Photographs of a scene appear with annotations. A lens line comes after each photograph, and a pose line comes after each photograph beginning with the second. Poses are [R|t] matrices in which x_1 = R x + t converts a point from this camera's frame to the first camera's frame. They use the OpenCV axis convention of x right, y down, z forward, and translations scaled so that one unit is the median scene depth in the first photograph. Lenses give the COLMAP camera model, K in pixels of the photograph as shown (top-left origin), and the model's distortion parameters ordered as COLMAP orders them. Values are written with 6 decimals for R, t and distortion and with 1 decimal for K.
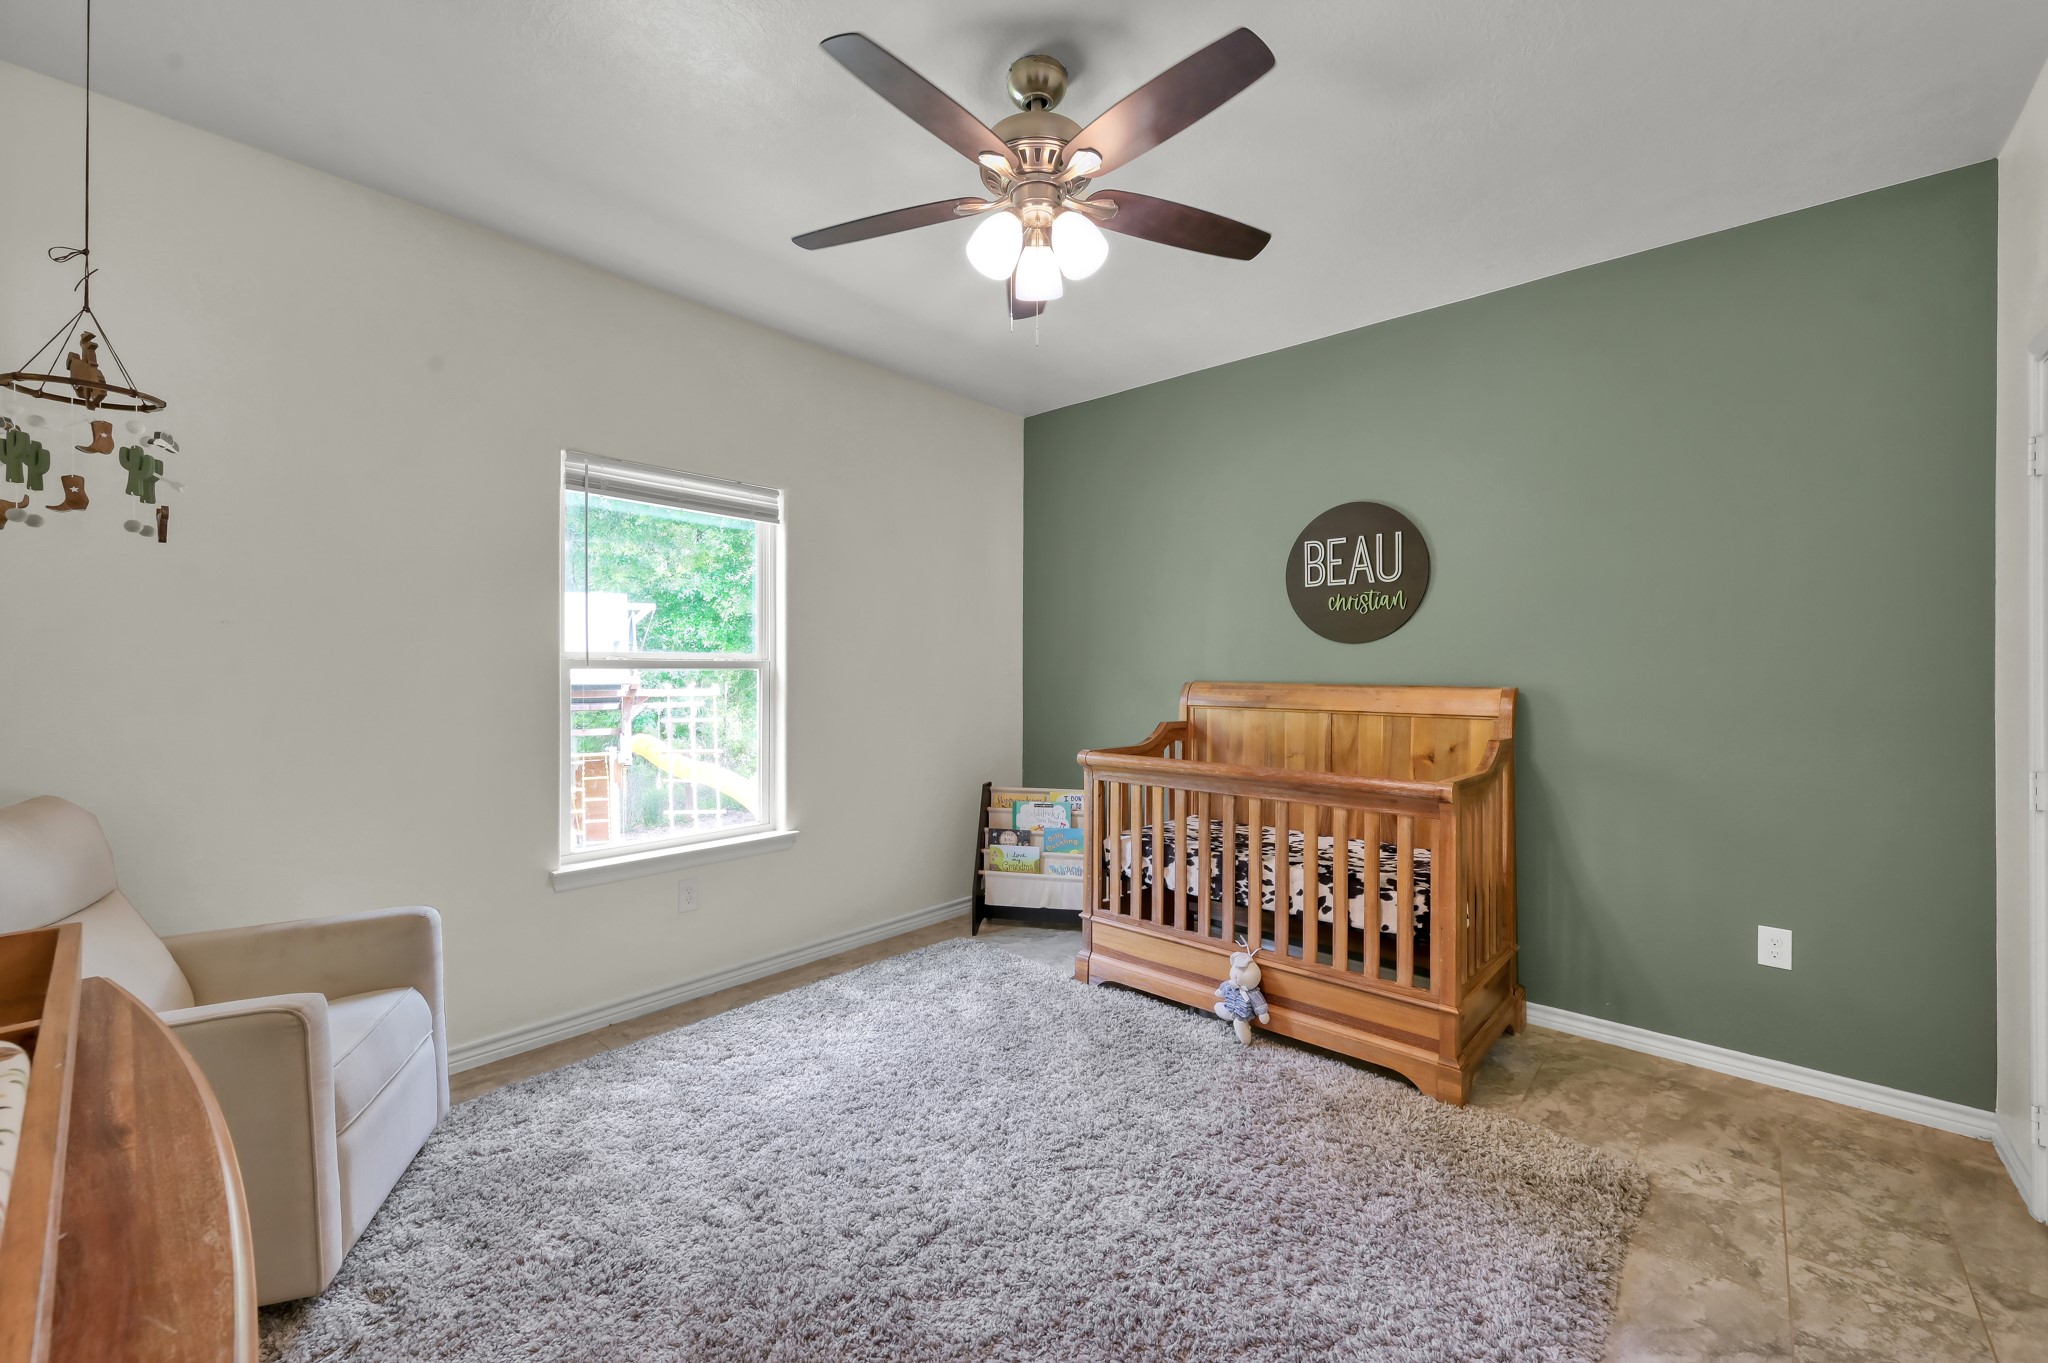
lens RADIAL K [[812.9, 0, 968.7], [0, 812.9, 663.9], [0, 0, 1]] dist [-0.001661, 0.000063]
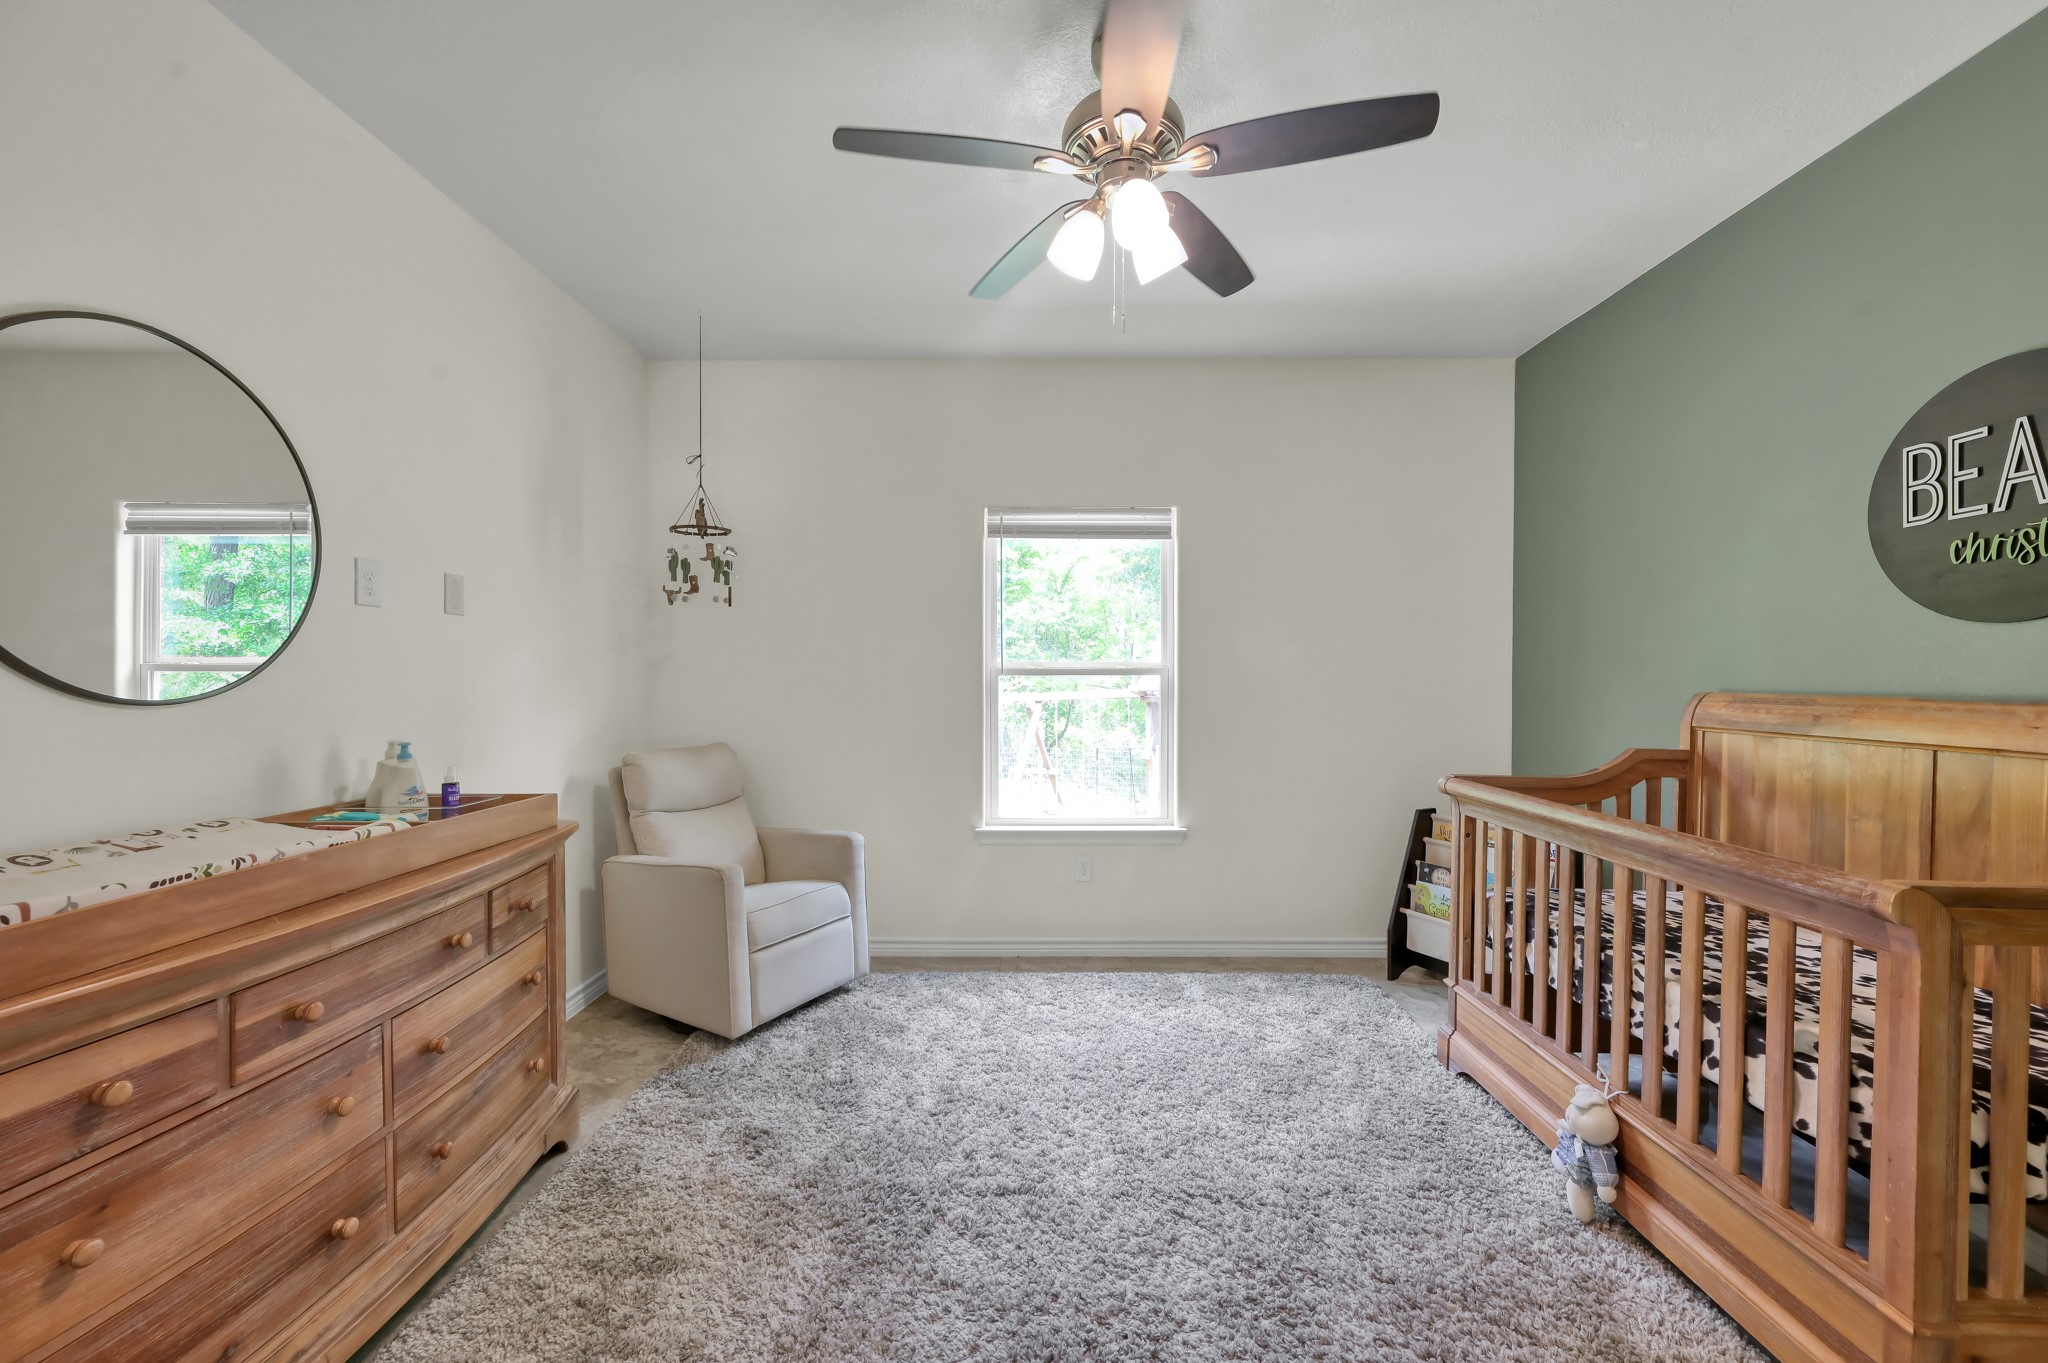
lens RADIAL K [[812.9, 0, 1113.2], [0, 812.9, 685.5], [0, 0, 1]] dist [-0.001661, 0.000063]
pose [[0.675403, 0.003903, -0.737439, 0.564641], [0.006961, 0.999908, 0.011668, 0.007309], [0.737416, -0.013014, 0.675313, 0.247324]]
